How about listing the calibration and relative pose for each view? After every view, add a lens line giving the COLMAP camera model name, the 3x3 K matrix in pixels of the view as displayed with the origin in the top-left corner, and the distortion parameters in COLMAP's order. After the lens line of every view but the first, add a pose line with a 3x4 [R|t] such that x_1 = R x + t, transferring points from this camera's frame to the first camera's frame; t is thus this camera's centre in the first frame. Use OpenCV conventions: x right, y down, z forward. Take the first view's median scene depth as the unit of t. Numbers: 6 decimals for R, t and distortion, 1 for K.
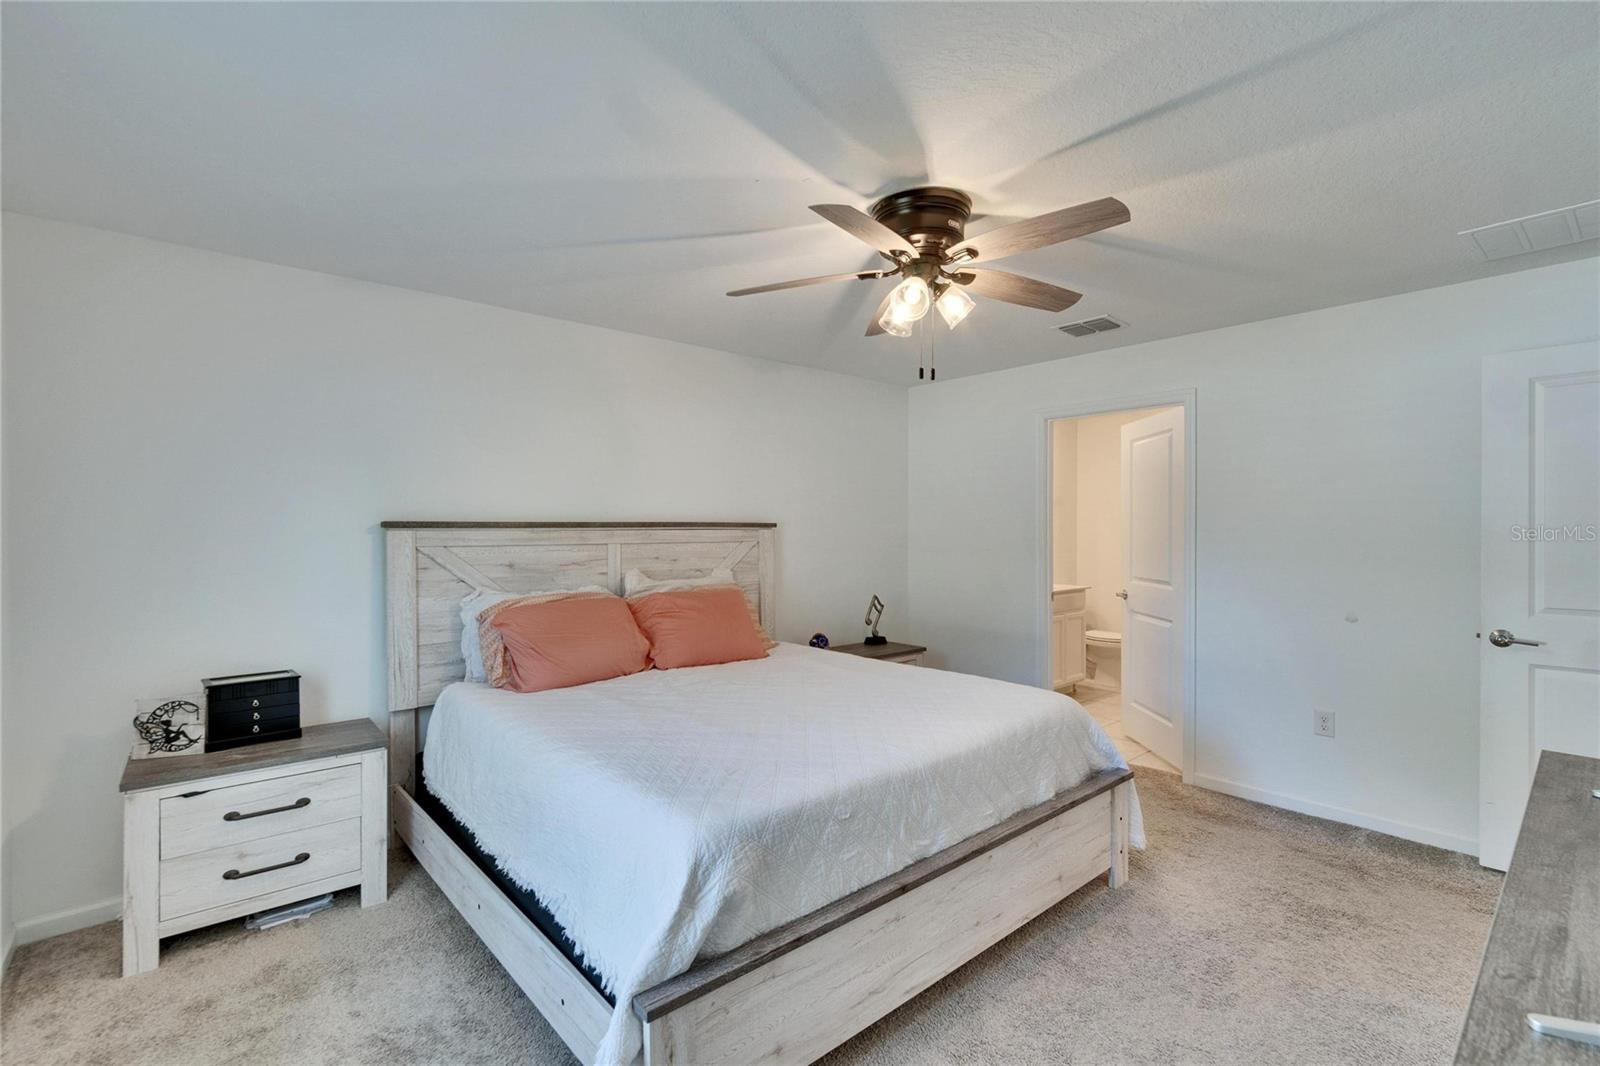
lens RADIAL K [[723.9, 0, 799.9], [0, 723.9, 530.3], [0, 0, 1]] dist [0.013550, -0.001701]
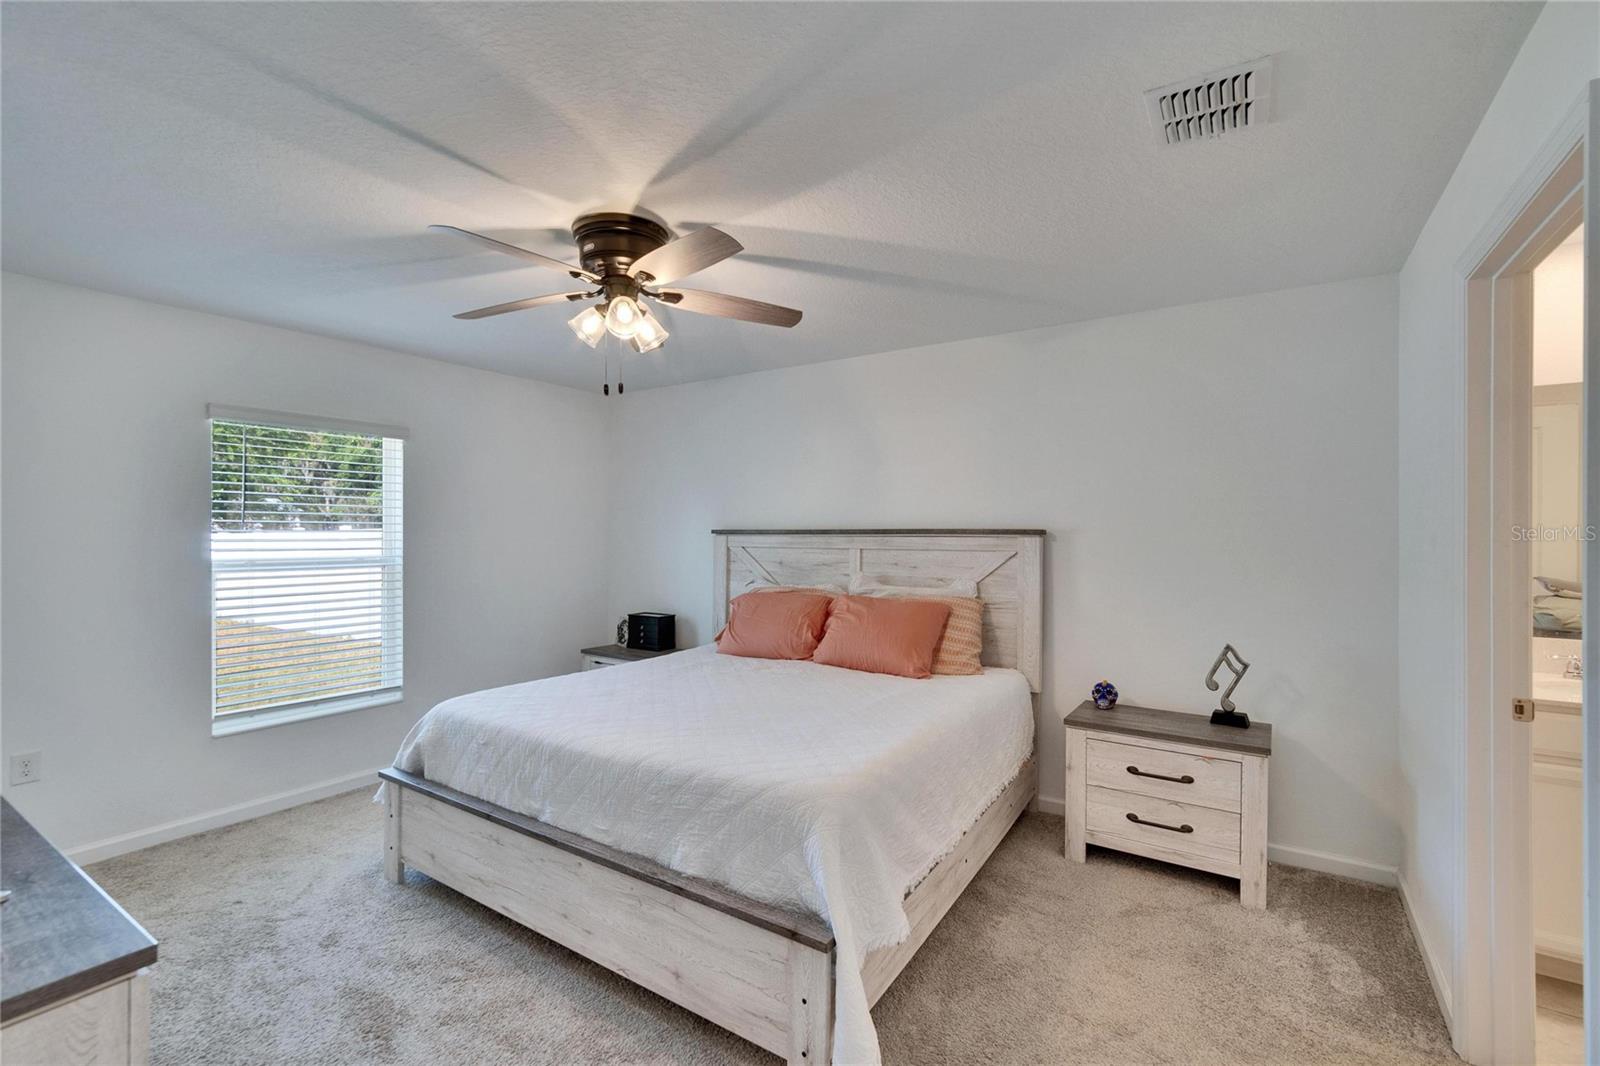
lens RADIAL K [[698.2, 0, 801.0], [0, 698.2, 532.2], [0, 0, 1]] dist [-0.006002, -0.000169]
pose [[0.264318, 0.003441, -0.964429, 0.809780], [-0.007459, 0.999971, 0.001523, -0.008923], [0.964407, 0.006791, 0.264336, 0.660044]]
